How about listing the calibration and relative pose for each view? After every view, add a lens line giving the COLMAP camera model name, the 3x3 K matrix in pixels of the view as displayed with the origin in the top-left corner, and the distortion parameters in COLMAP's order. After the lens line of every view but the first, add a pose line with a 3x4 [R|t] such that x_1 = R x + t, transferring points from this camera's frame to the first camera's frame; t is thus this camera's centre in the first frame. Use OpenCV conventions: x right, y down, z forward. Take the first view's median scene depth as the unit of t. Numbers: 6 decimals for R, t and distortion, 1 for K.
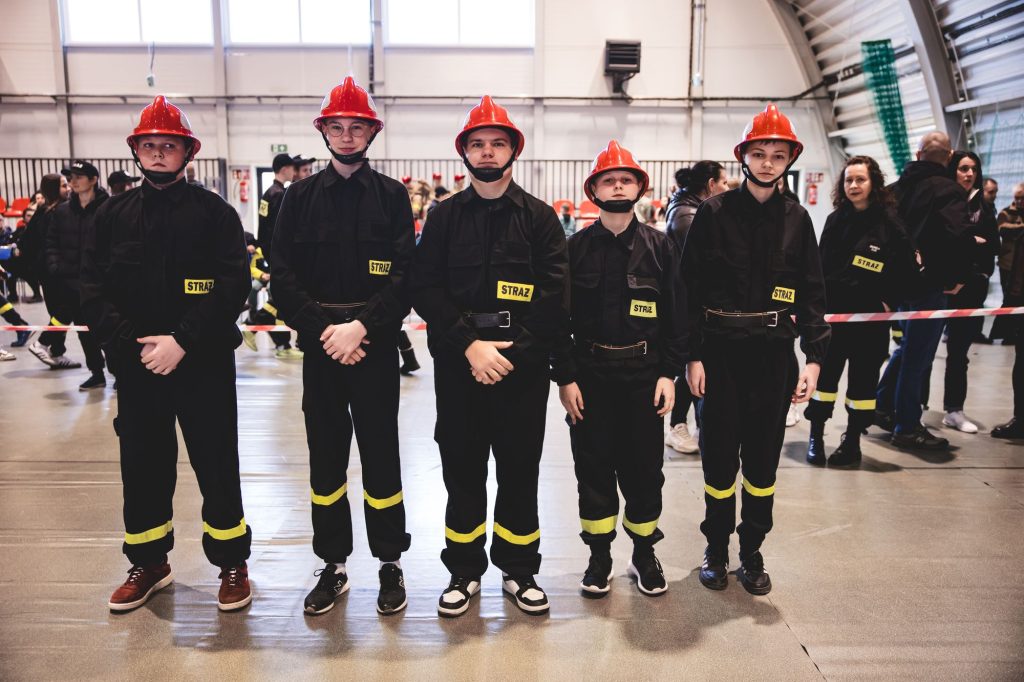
lens RADIAL K [[879.4, 0, 530.8], [0, 879.4, 342.3], [0, 0, 1]] dist [-0.028805, 0.058332]
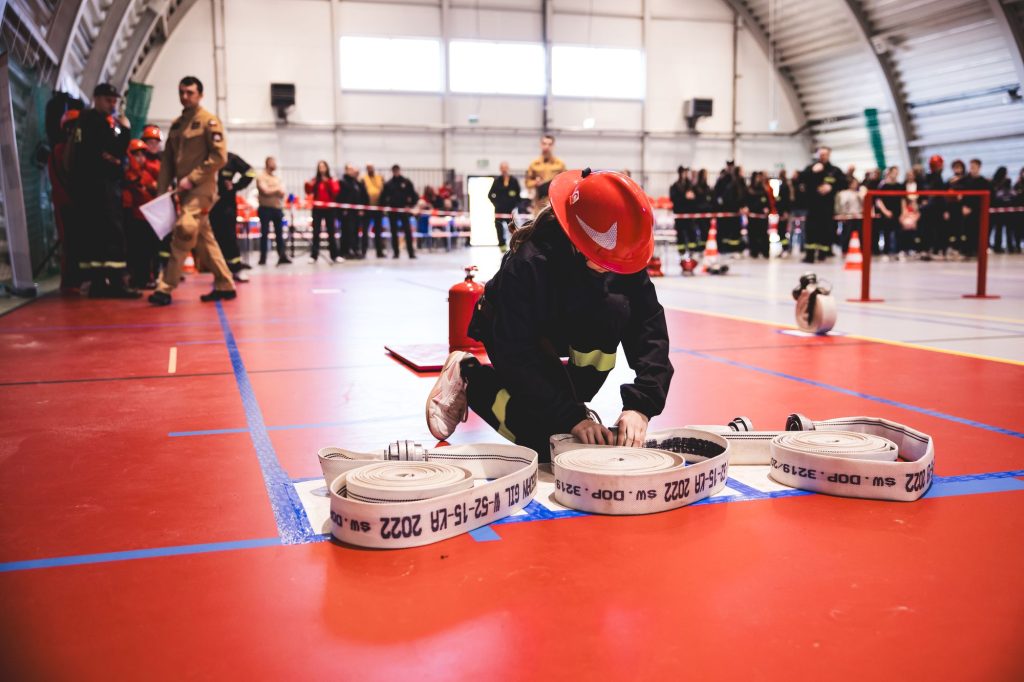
lens RADIAL K [[1028.8, 0, 520.7], [0, 1028.8, 345.1], [0, 0, 1]] dist [0.035288, 0.000000]
pose [[0.957492, -0.042355, 0.285334, -0.739932], [0.058416, 0.997137, -0.048008, 0.172765], [-0.282484, 0.062635, 0.957225, -0.659028]]
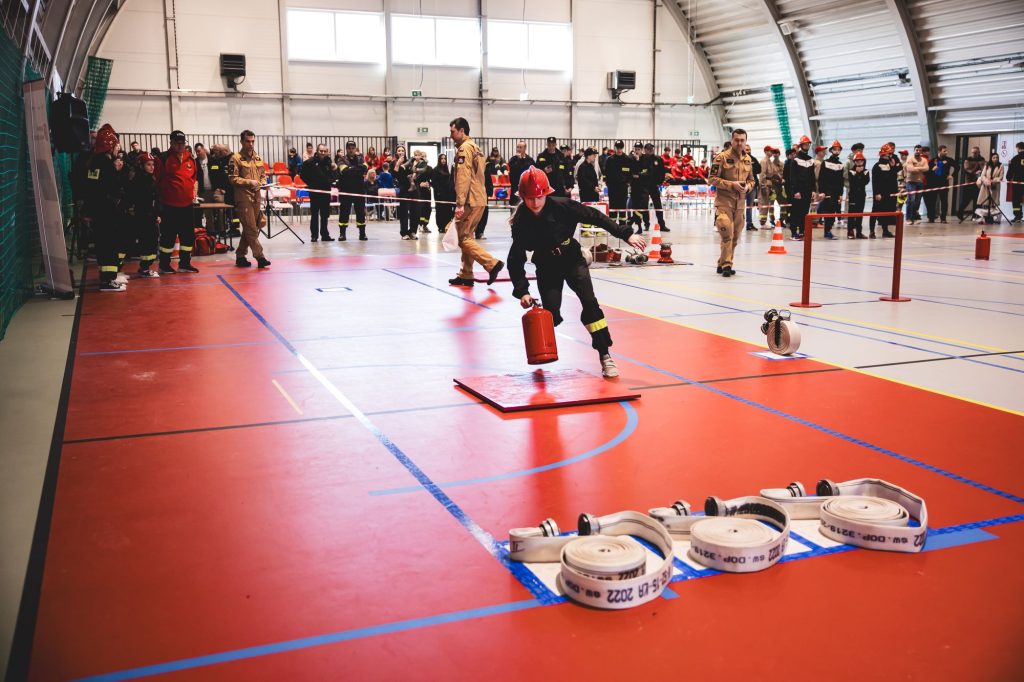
lens RADIAL K [[979.3, 0, 522.9], [0, 979.3, 335.3], [0, 0, 1]] dist [0.028457, 0.000000]
pose [[0.928235, -0.066684, 0.365970, -0.795144], [0.067487, 0.997664, 0.010614, 0.139116], [-0.365823, 0.014846, 0.930566, -0.697209]]
